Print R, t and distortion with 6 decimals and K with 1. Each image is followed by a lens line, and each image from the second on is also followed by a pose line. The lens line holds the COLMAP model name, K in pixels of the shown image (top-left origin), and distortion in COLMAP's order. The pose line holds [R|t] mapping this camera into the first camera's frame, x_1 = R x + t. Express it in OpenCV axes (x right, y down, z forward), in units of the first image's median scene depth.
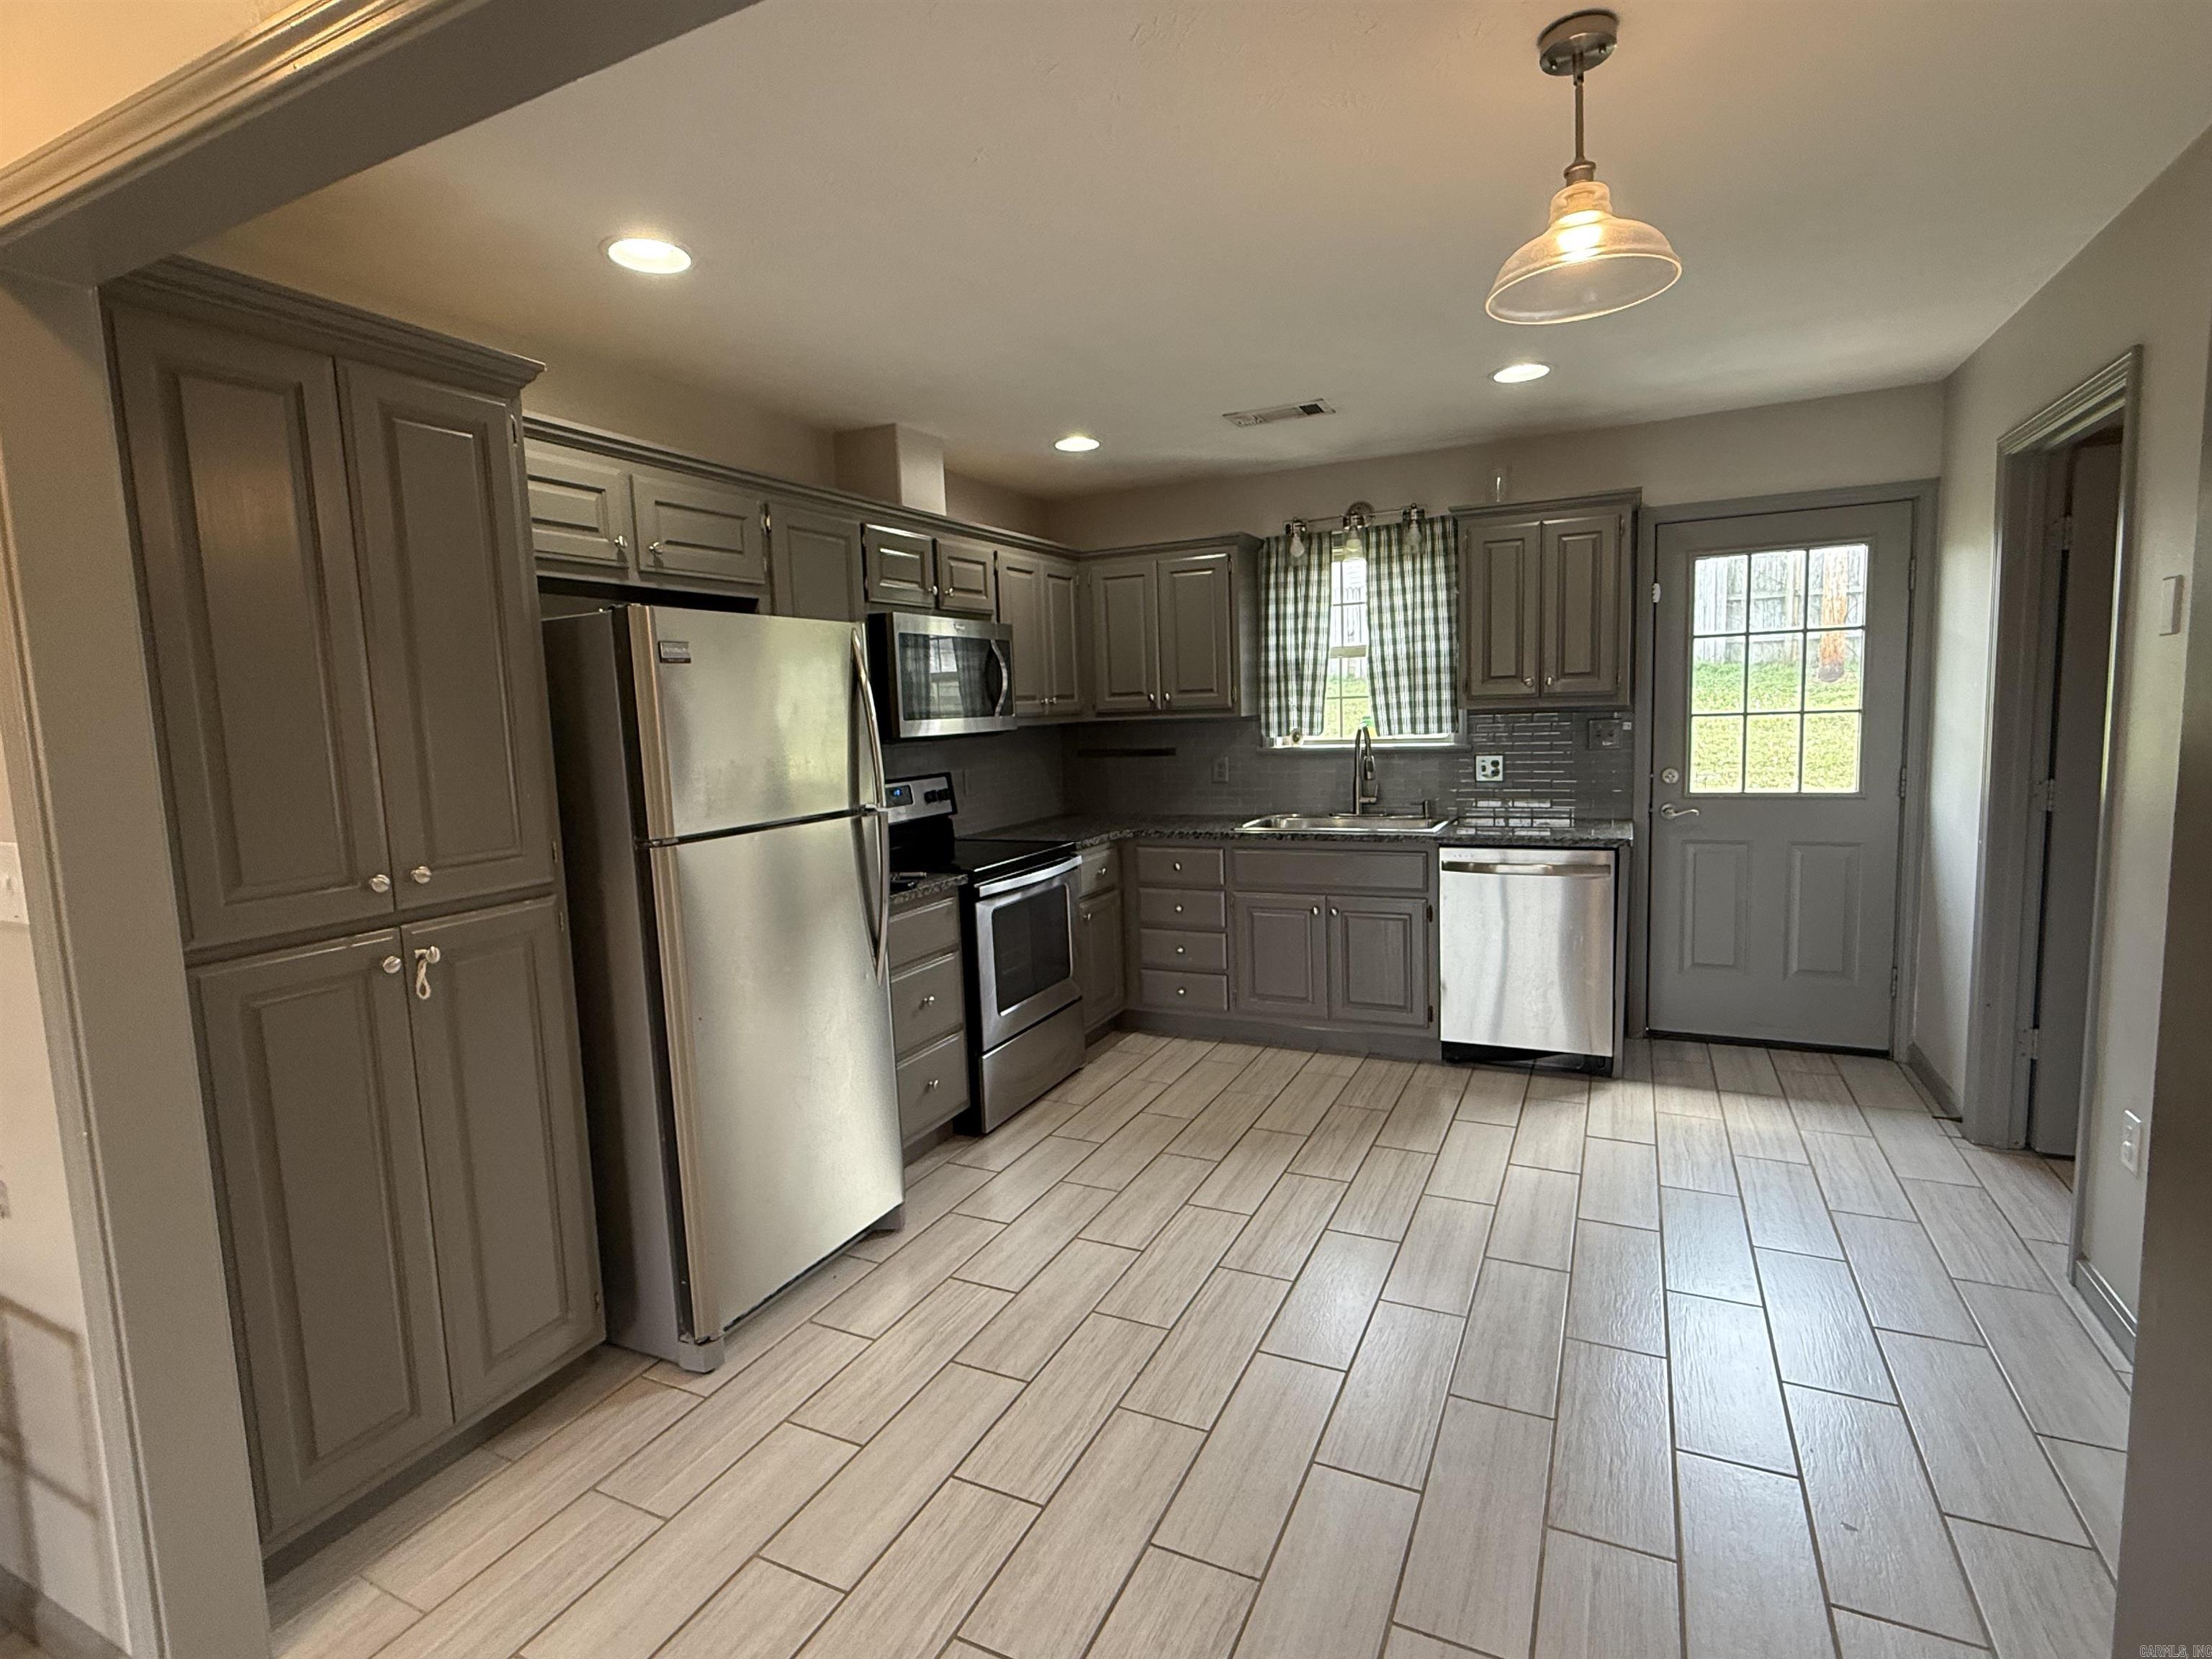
lens RADIAL K [[1081.9, 0, 1102.3], [0, 1081.9, 813.8], [0, 0, 1]] dist [0.006594, -0.002934]
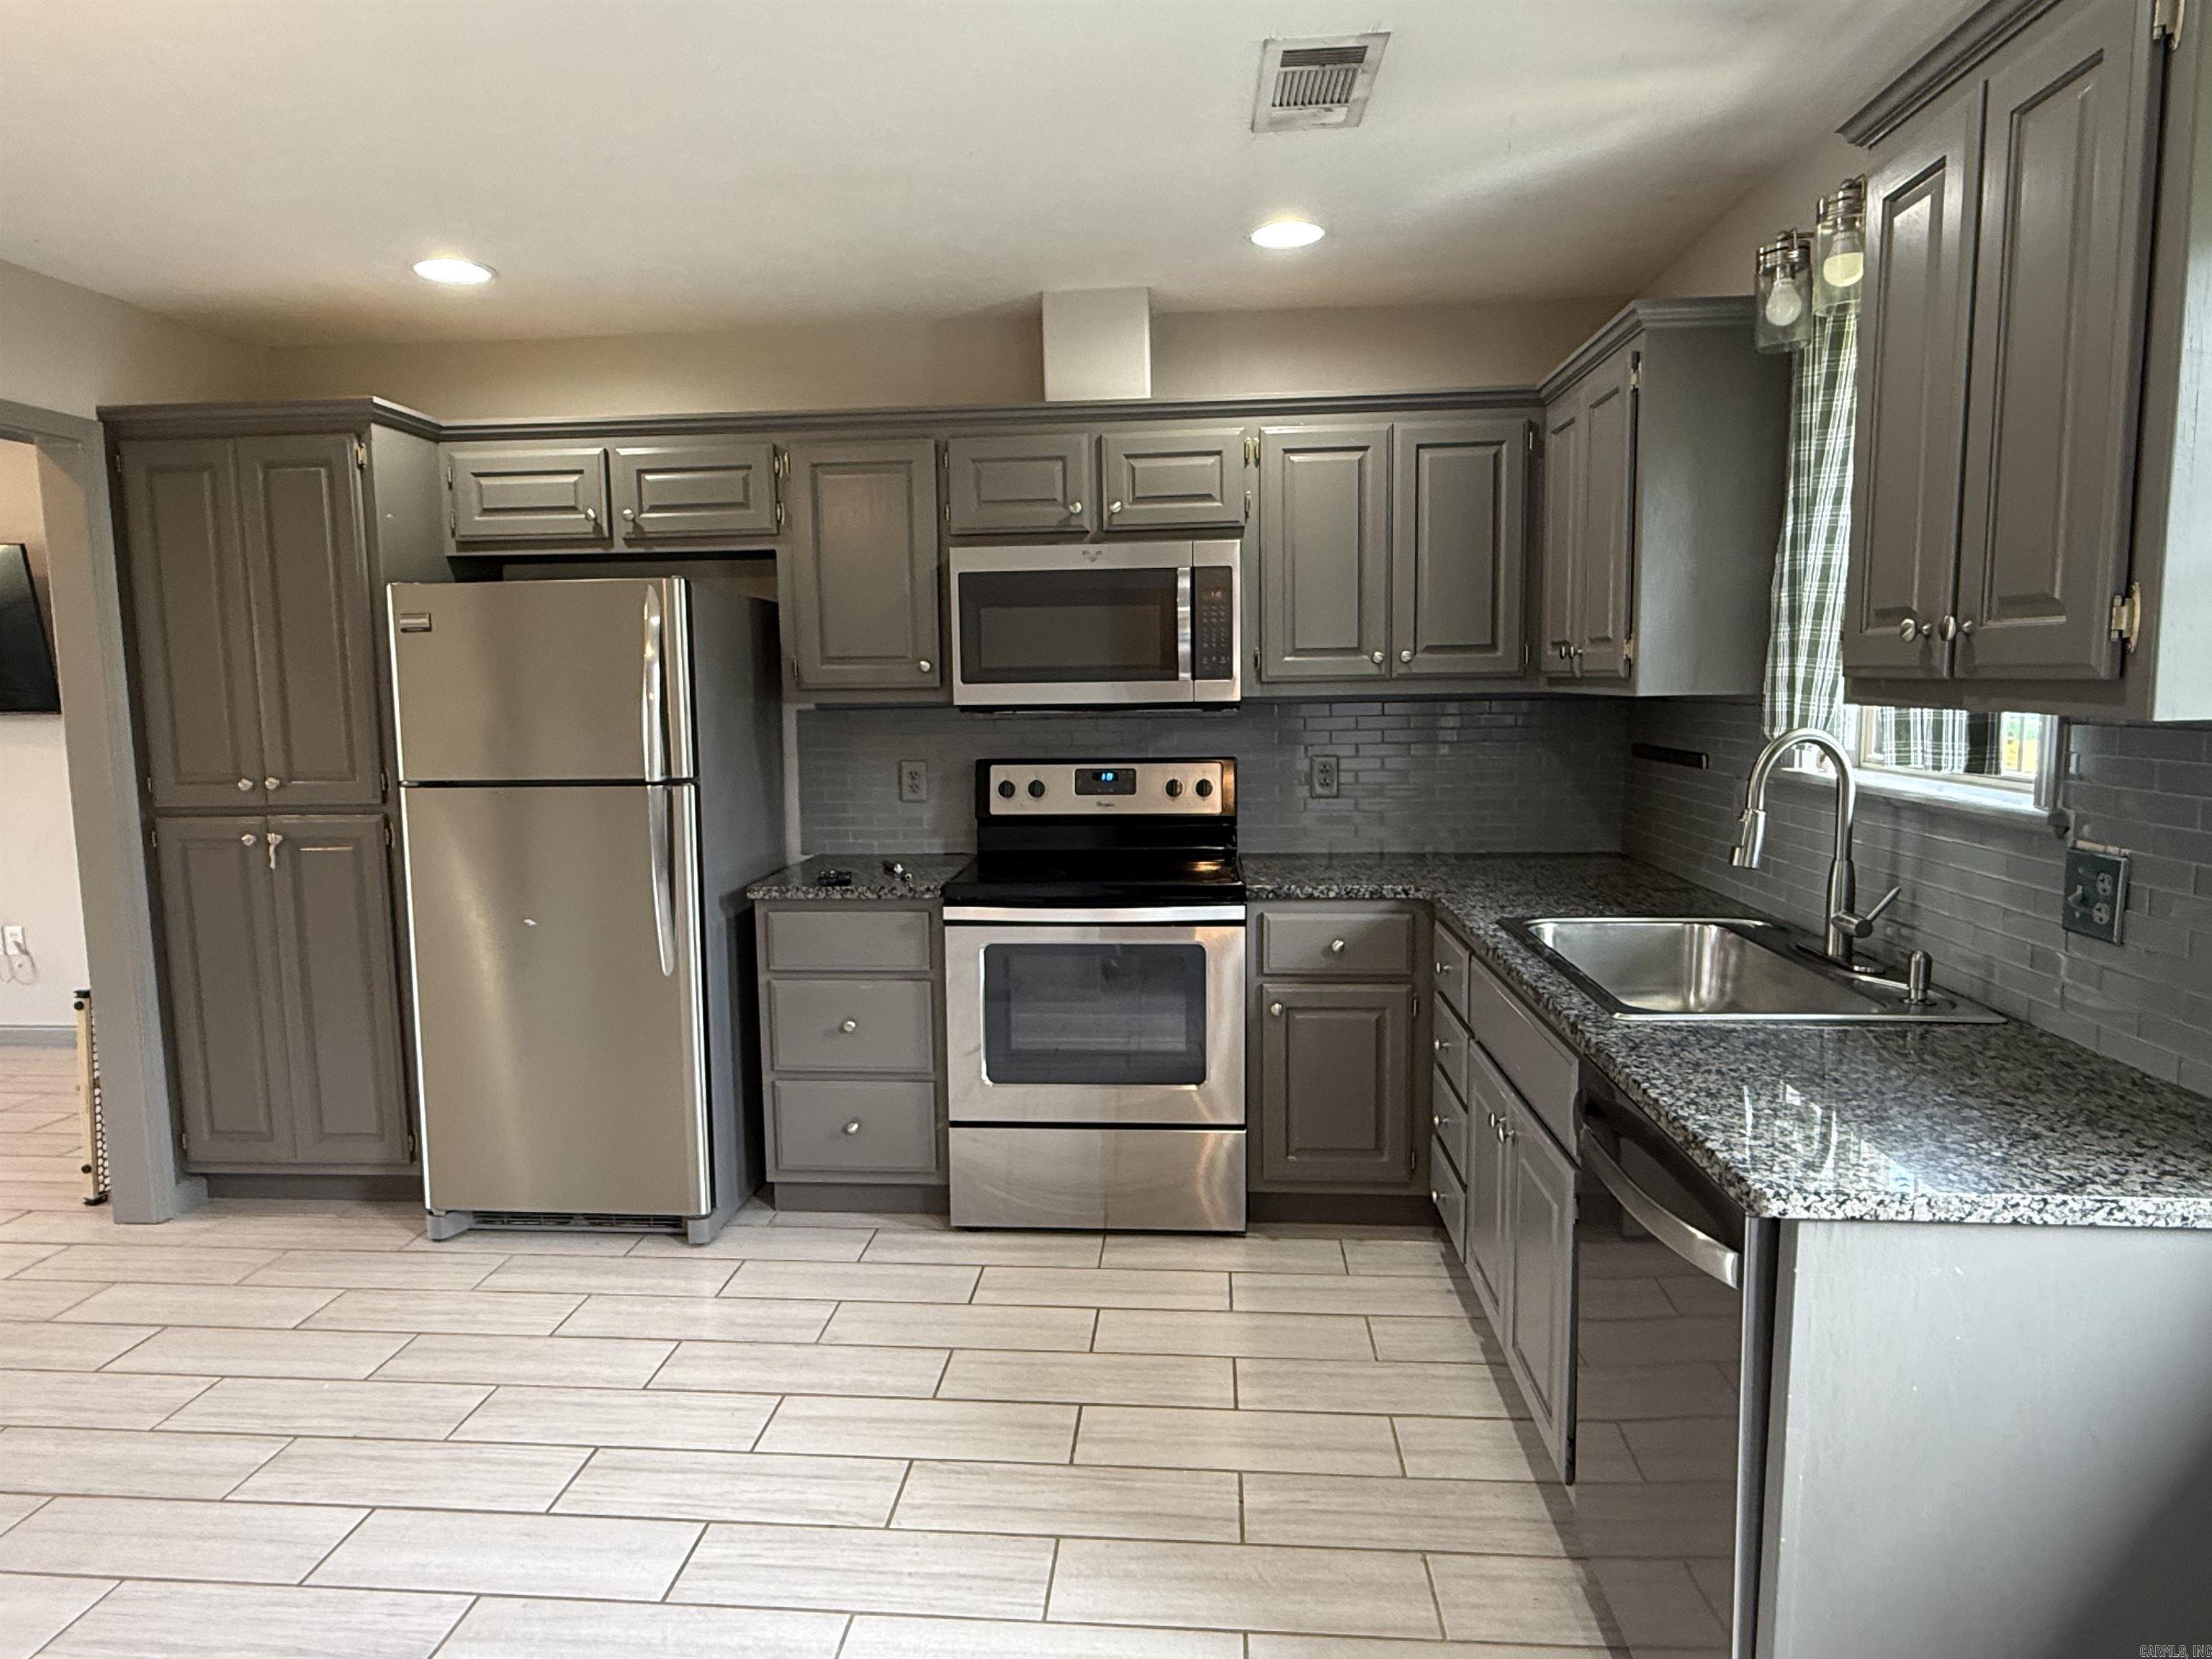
lens RADIAL K [[1340.9, 0, 1074.3], [0, 1340.9, 820.5], [0, 0, 1]] dist [0.000386, 0.001039]
pose [[0.354473, 0.130209, -0.925956, 0.655633], [-0.091314, 0.990344, 0.104307, -0.082674], [0.930597, 0.047579, 0.362941, 0.619049]]
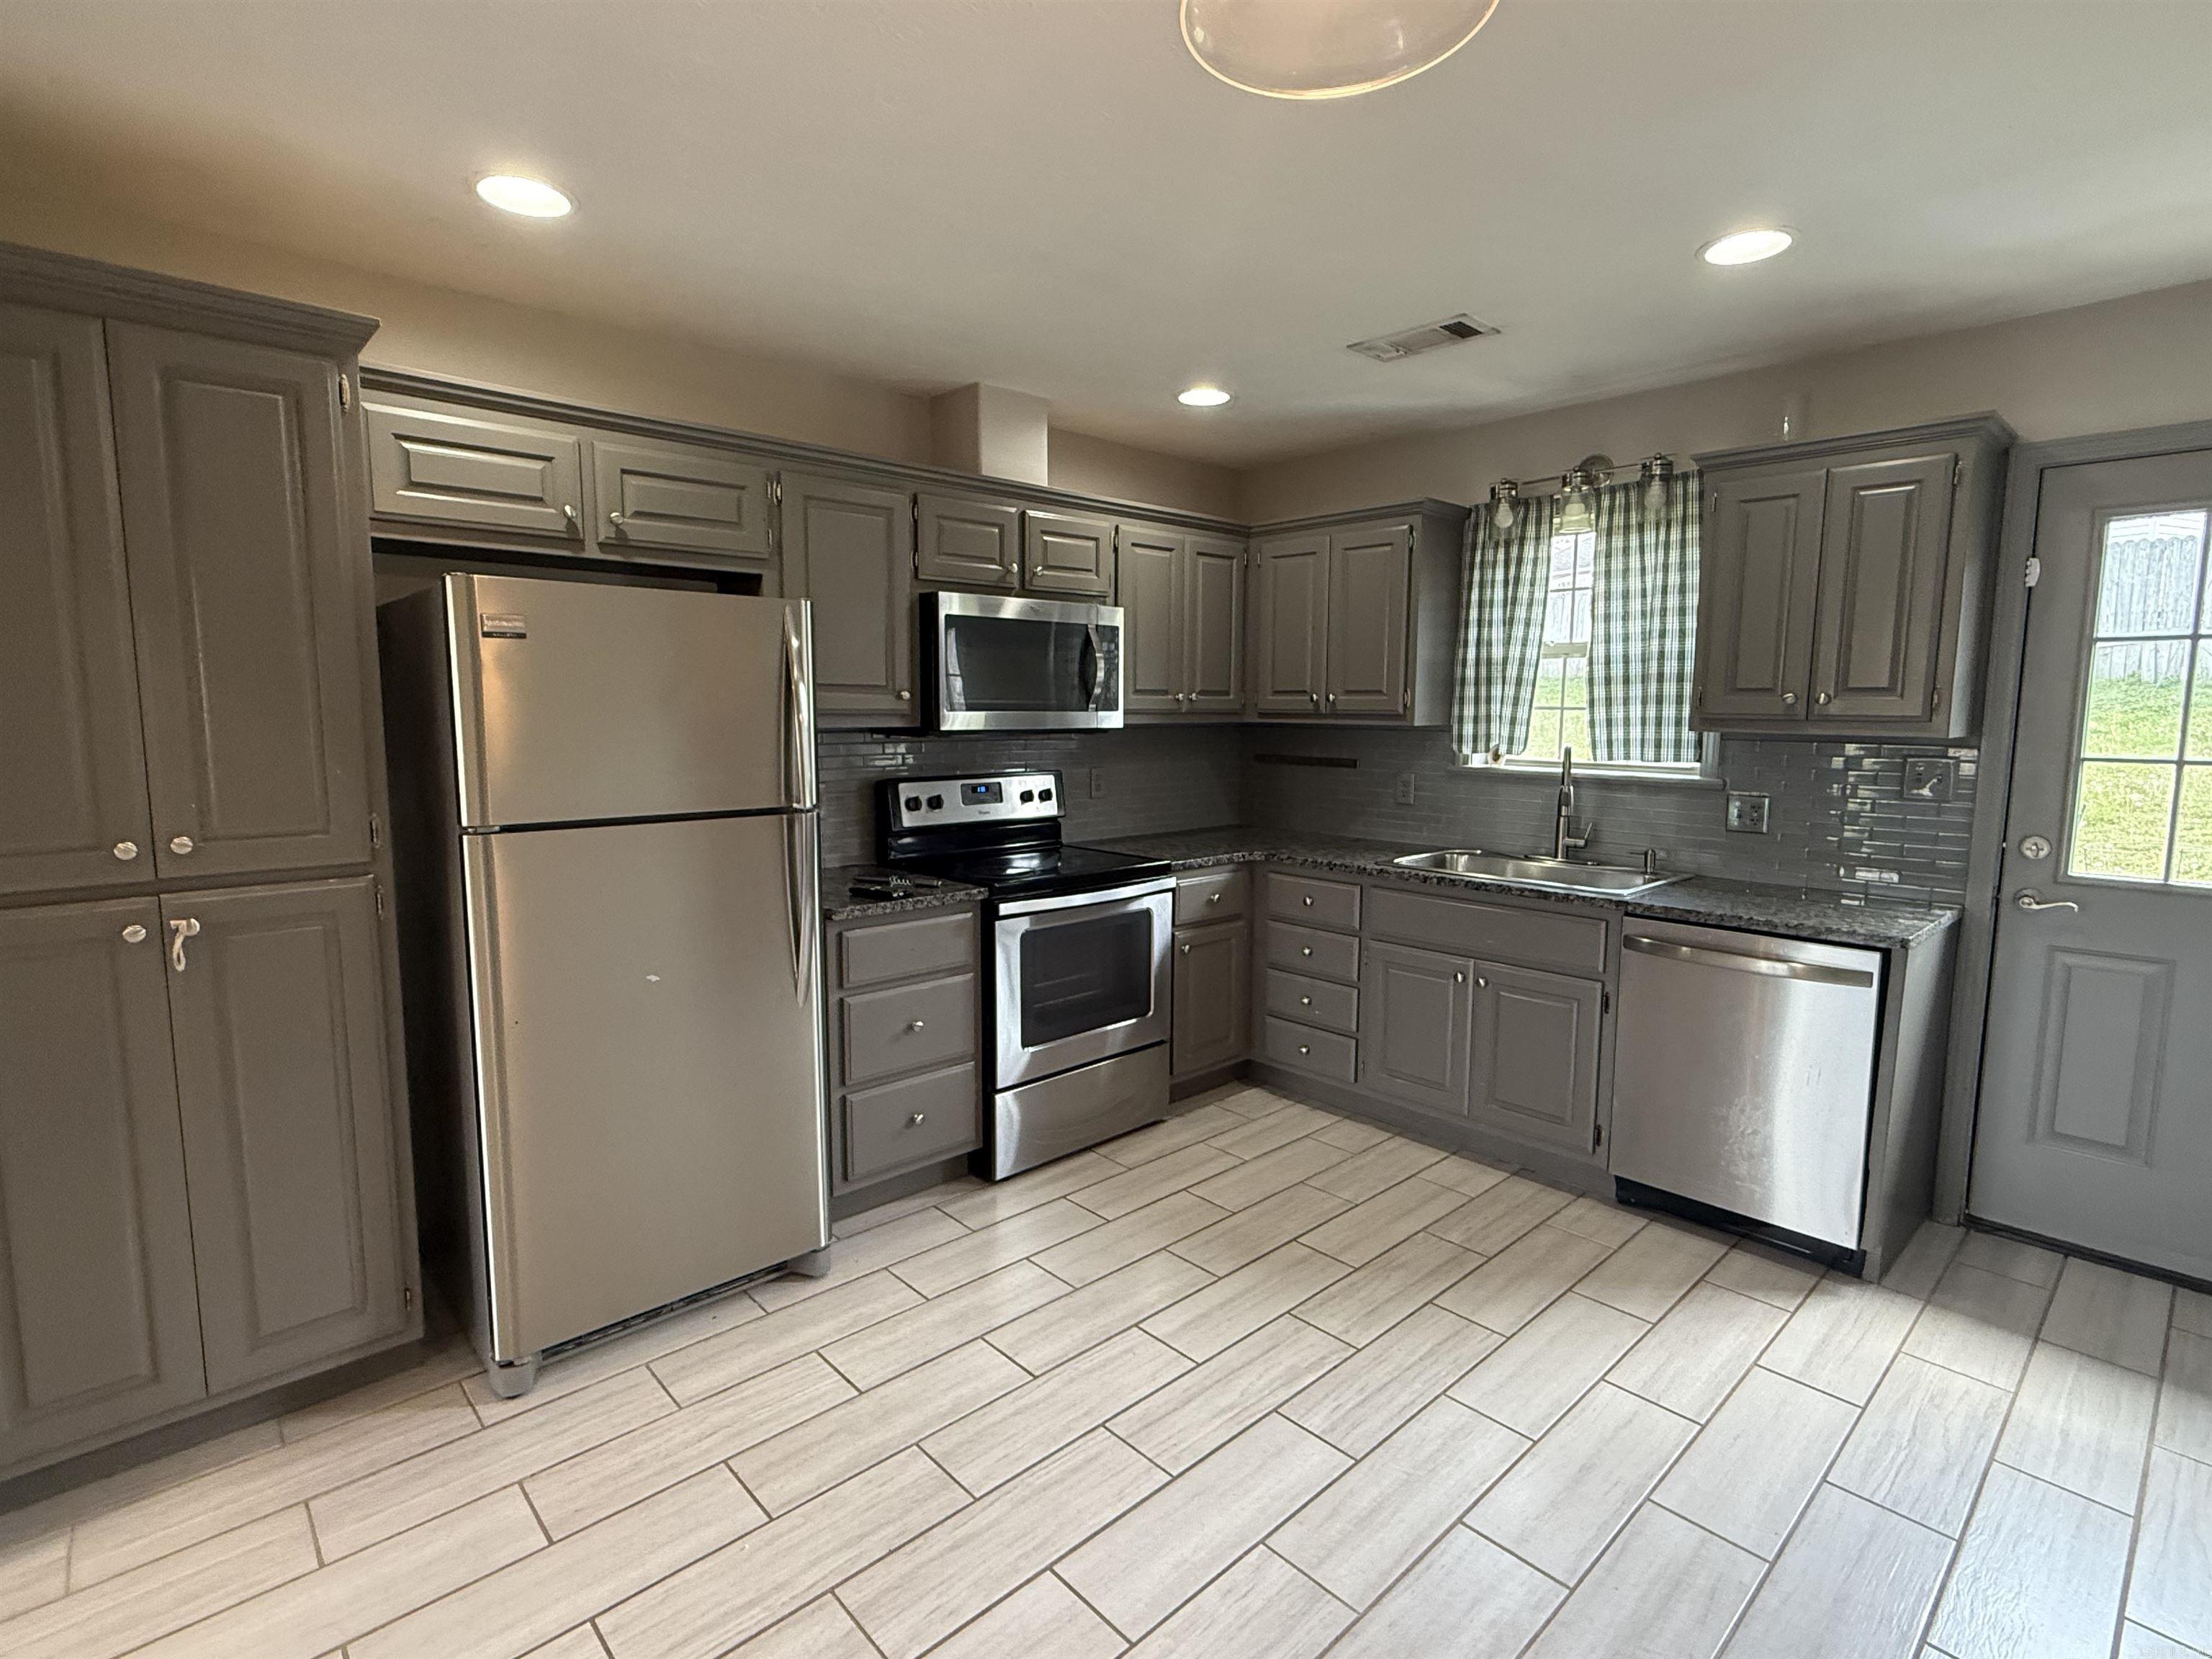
lens RADIAL K [[1081.9, 0, 1105.7], [0, 1081.9, 816.1], [0, 0, 1]] dist [0.006594, -0.002934]
pose [[0.931335, 0.080832, -0.355079, 0.229241], [-0.077132, 0.996718, 0.024587, -0.026907], [0.355901, 0.004489, 0.934513, 0.173040]]
